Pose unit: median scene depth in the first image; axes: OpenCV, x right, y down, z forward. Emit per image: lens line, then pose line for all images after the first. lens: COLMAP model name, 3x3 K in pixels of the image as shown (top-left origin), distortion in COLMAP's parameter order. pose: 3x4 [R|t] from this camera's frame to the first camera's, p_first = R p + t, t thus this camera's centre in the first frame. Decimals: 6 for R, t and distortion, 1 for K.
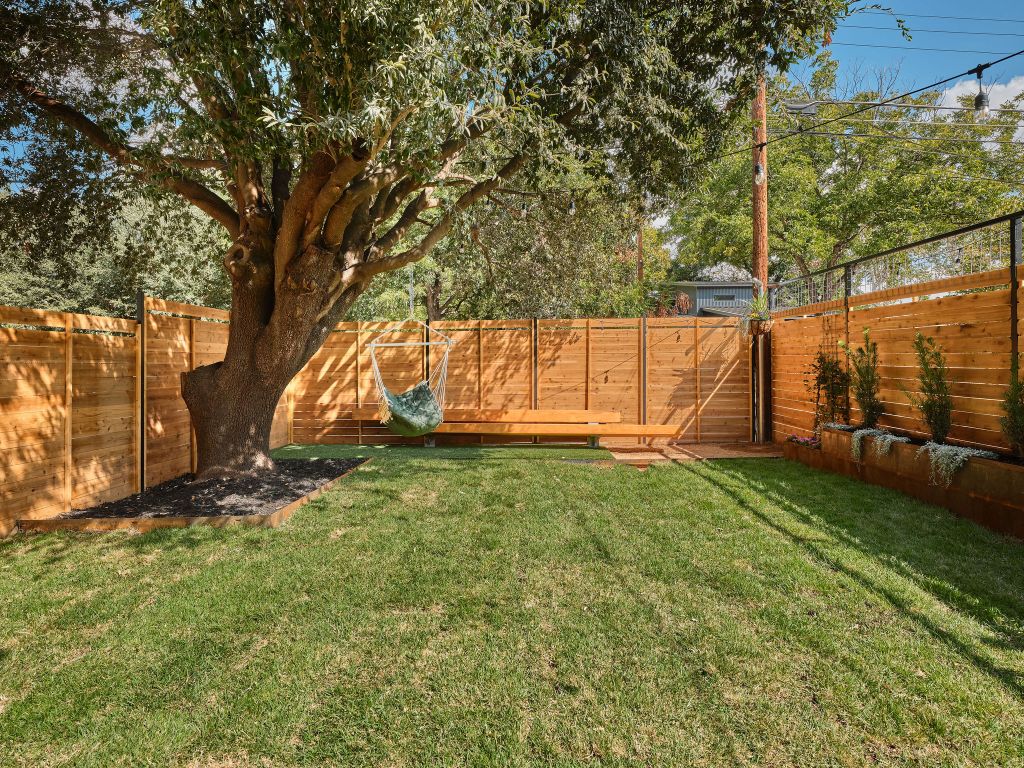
lens RADIAL K [[592.3, 0, 512.2], [0, 592.3, 391.8], [0, 0, 1]] dist [0.003370, -0.001445]
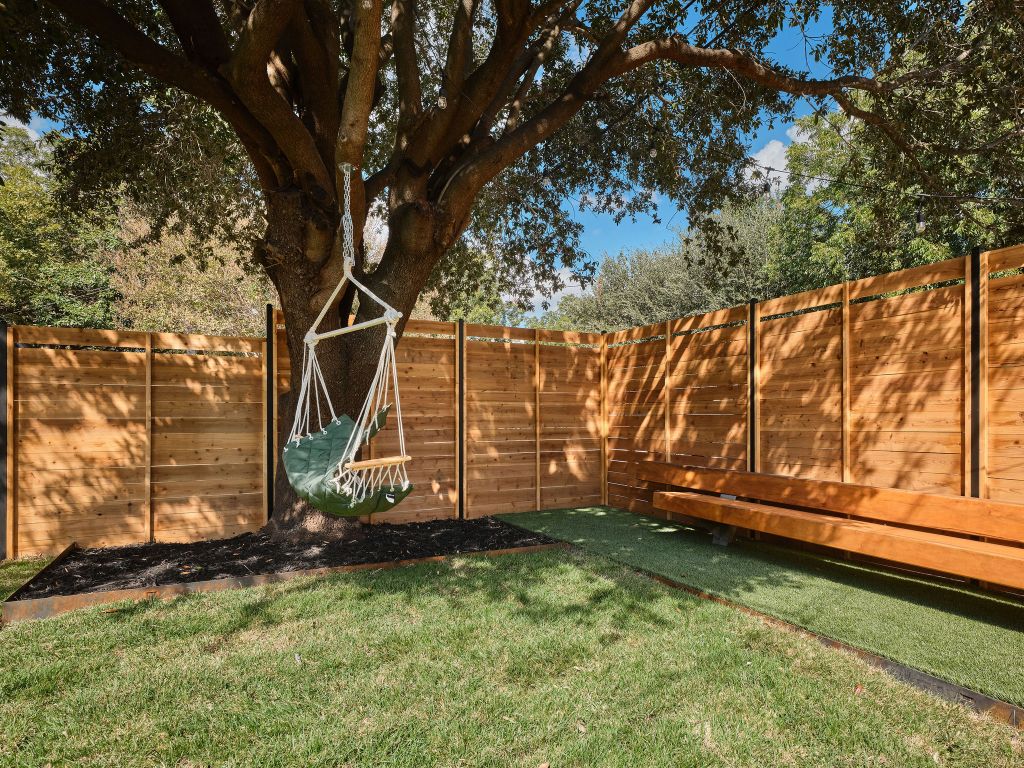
lens RADIAL K [[592.3, 0, 512.2], [0, 592.3, 391.8], [0, 0, 1]] dist [0.003370, -0.001445]
pose [[0.513747, -0.021379, -0.857675, 0.203252], [-0.027999, 0.998739, -0.041666, -0.011471], [0.857485, 0.045420, 0.512500, 0.557811]]
